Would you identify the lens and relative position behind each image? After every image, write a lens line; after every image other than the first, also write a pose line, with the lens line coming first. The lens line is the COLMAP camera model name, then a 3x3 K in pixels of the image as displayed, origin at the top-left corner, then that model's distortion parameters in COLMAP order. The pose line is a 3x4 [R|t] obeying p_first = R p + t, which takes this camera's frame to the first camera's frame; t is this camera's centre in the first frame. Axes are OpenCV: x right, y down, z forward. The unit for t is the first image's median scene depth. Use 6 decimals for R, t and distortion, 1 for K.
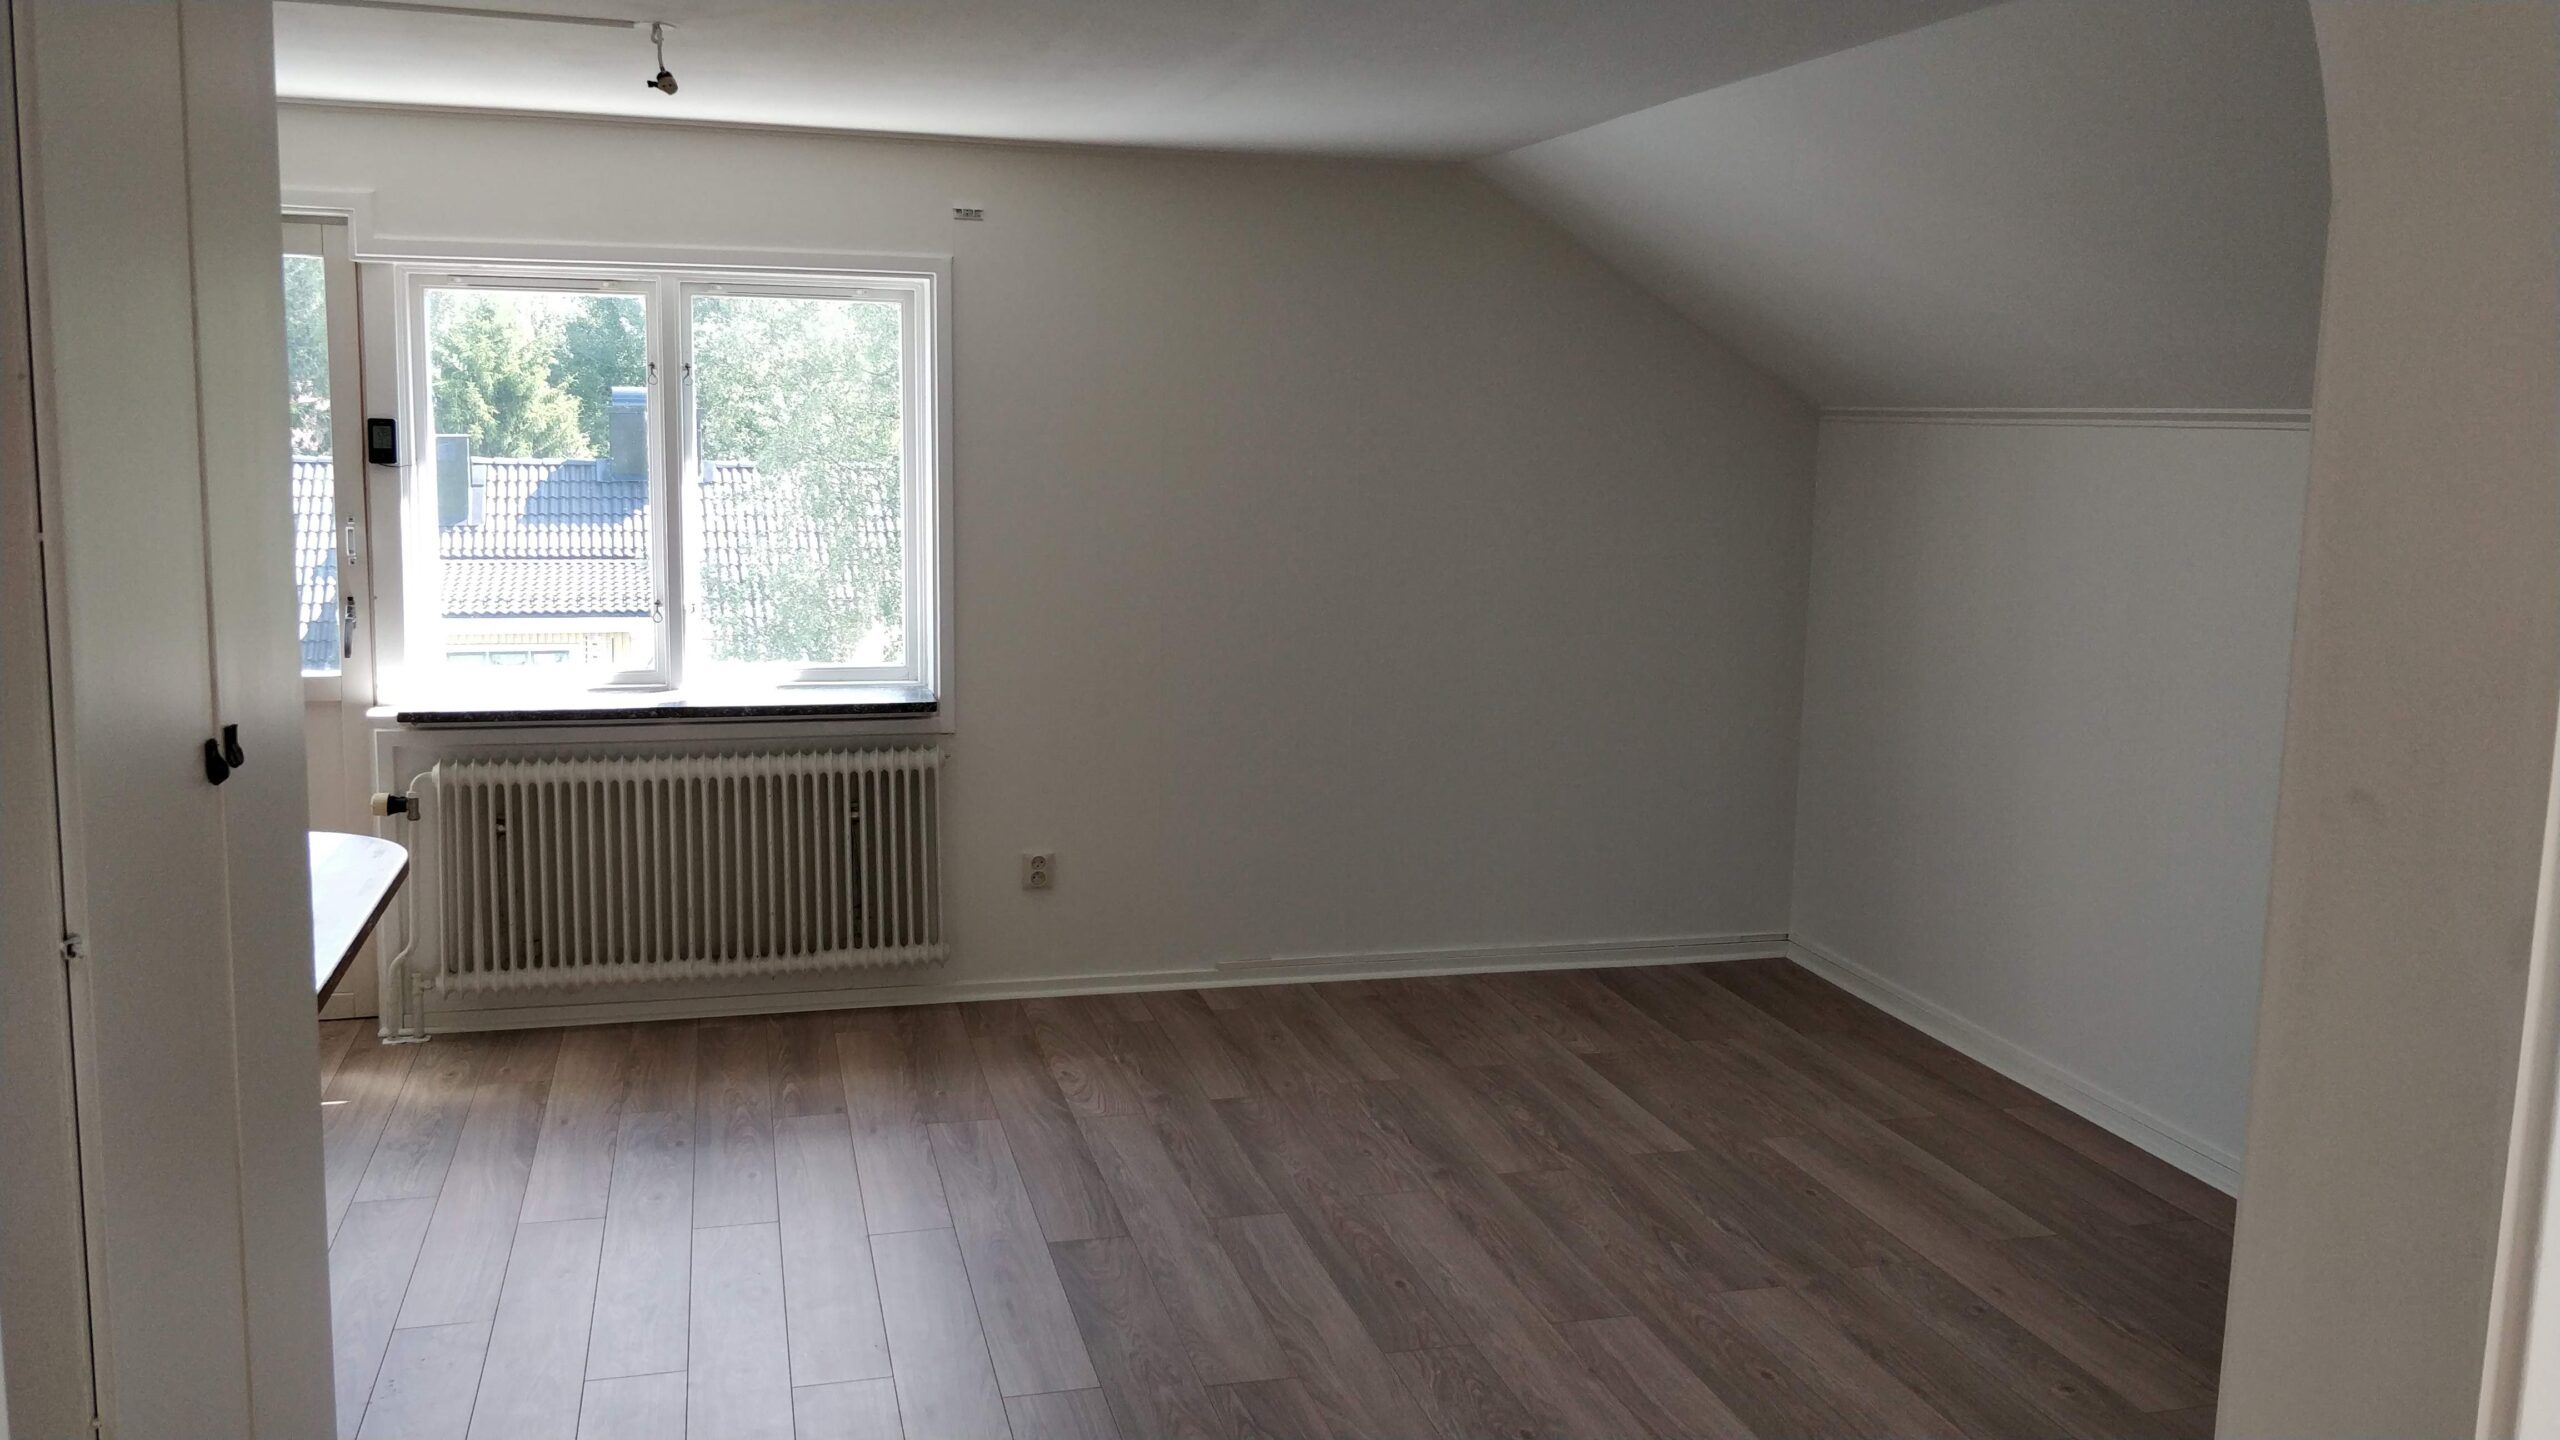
lens RADIAL K [[2043.6, 0, 1267.0], [0, 2043.6, 730.5], [0, 0, 1]] dist [0.018424, -0.033964]
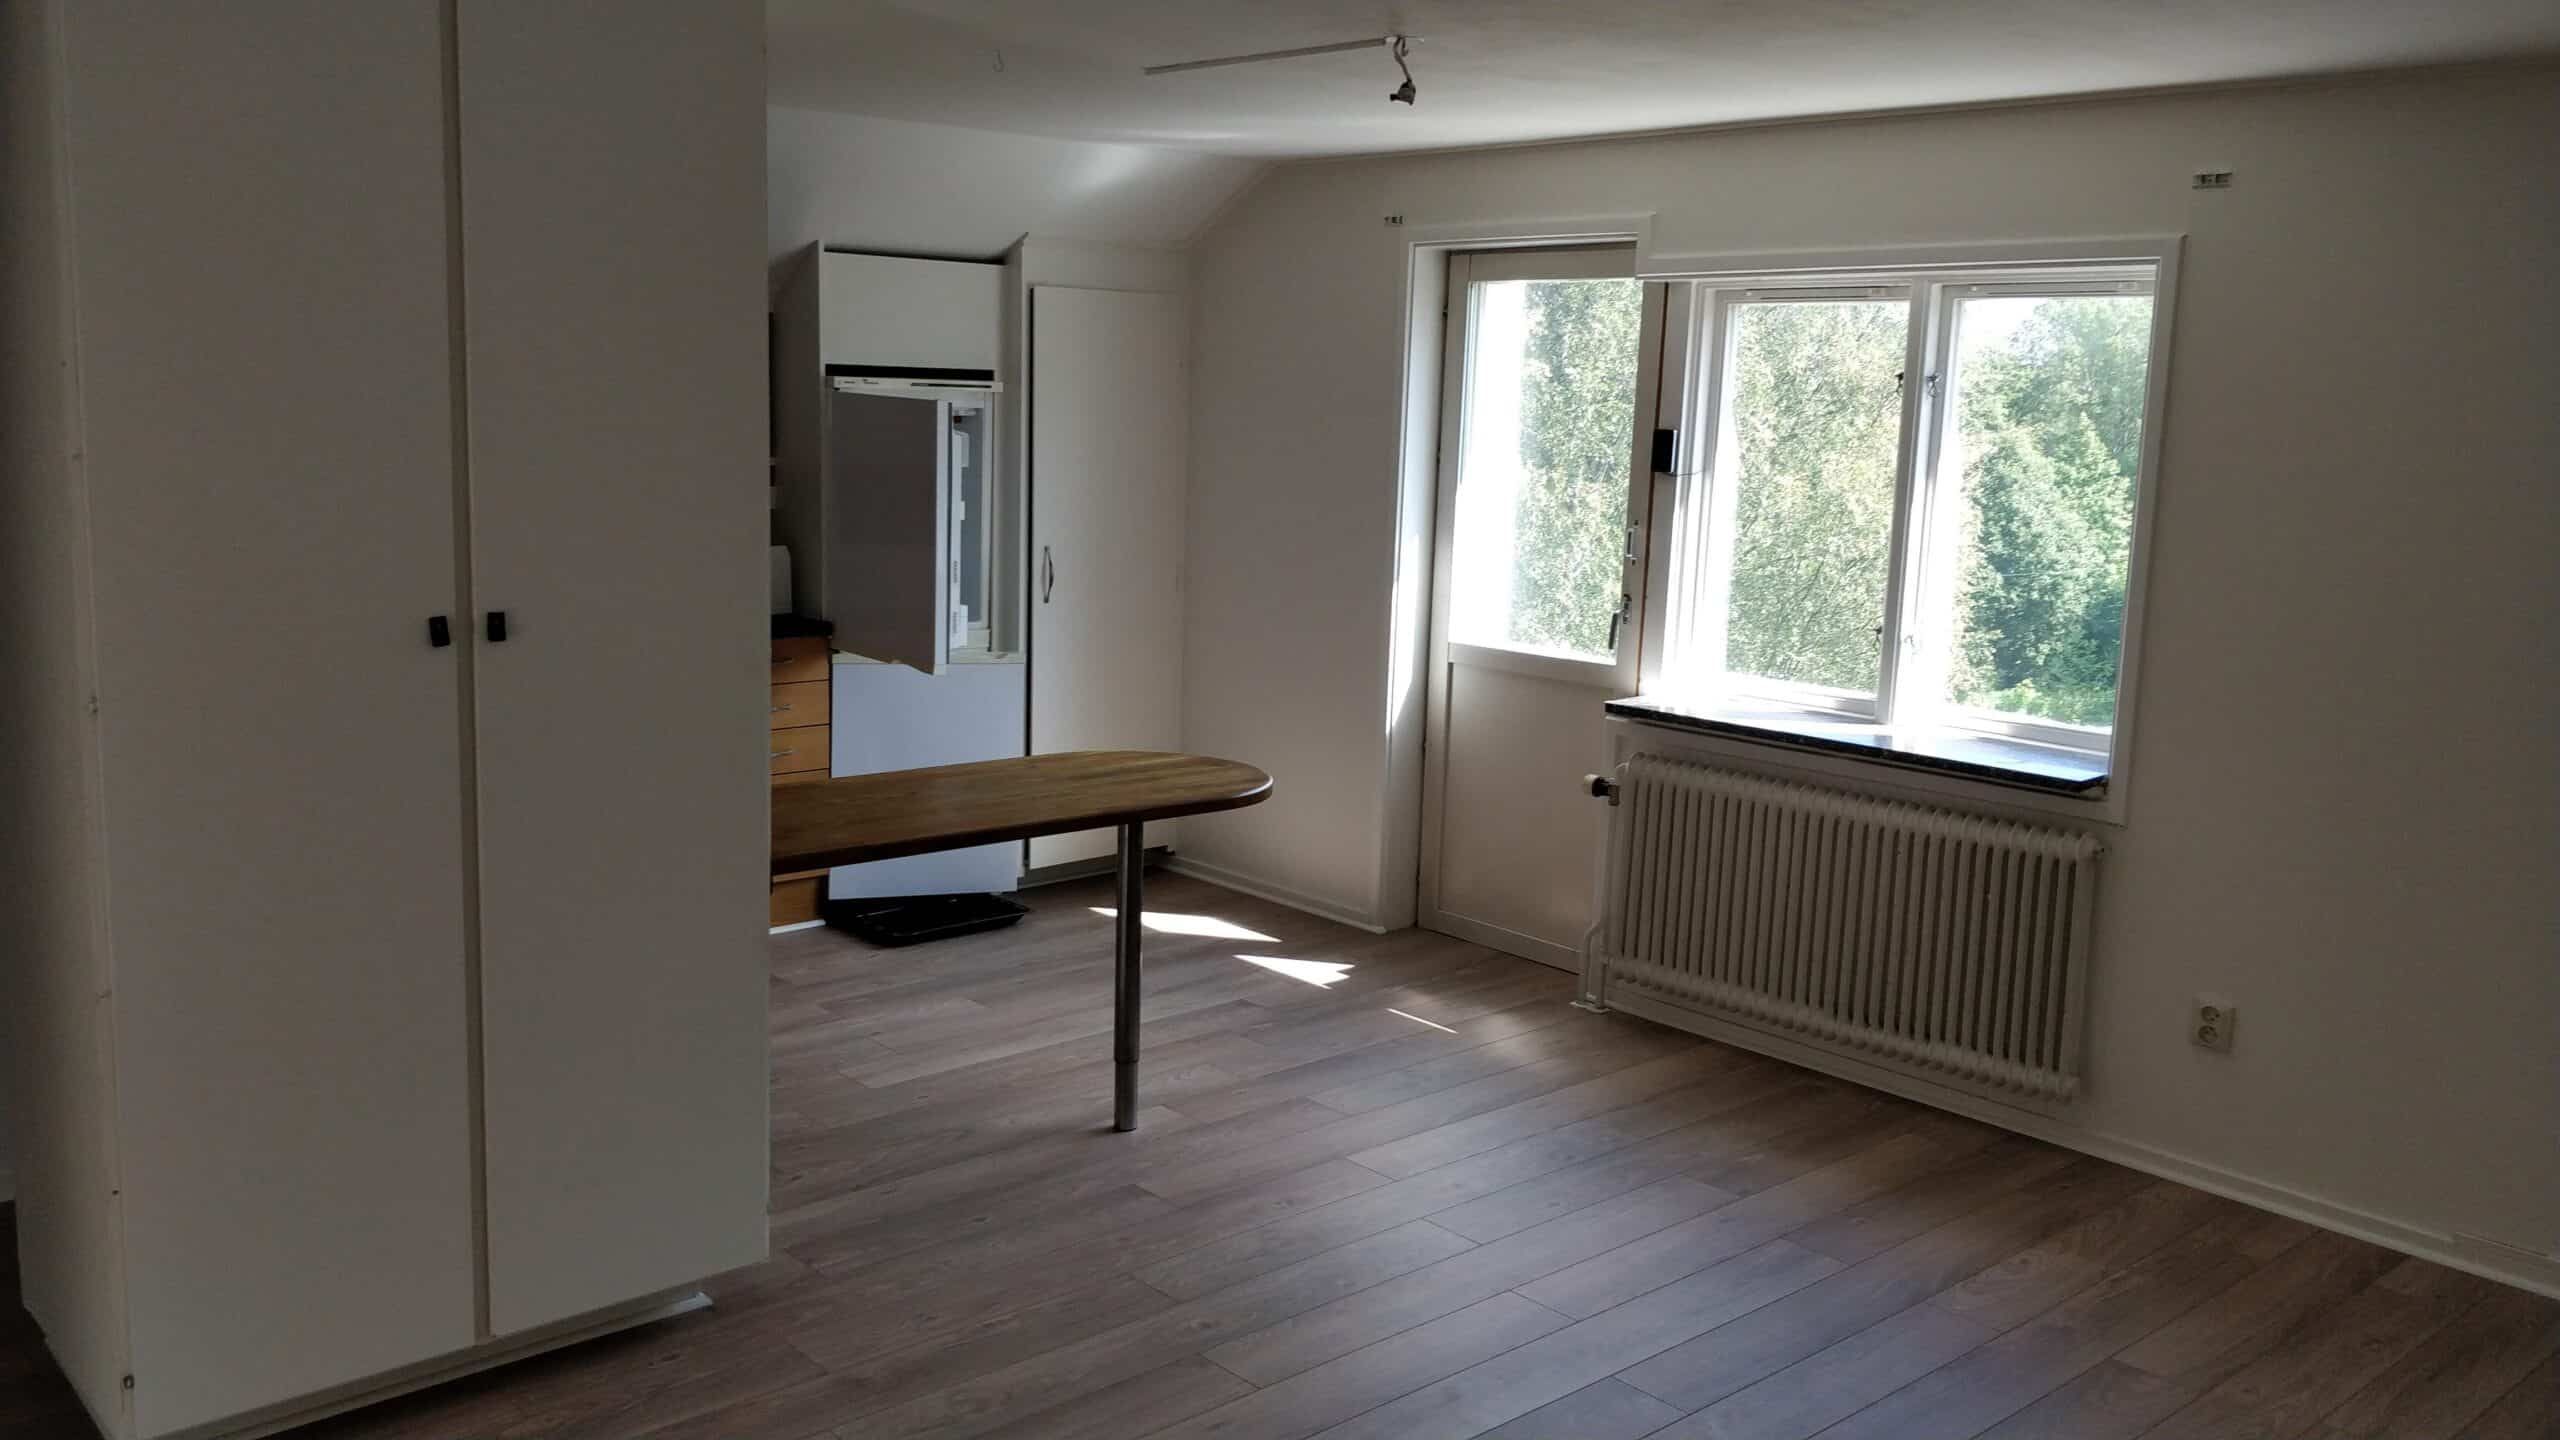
lens RADIAL K [[2043.6, 0, 1286.7], [0, 2043.6, 731.1], [0, 0, 1]] dist [0.018424, -0.033964]
pose [[0.446542, 0.143832, -0.883127, 0.422650], [-0.155808, 0.984416, 0.081546, -0.052192], [0.881093, 0.101184, 0.461993, 0.343290]]
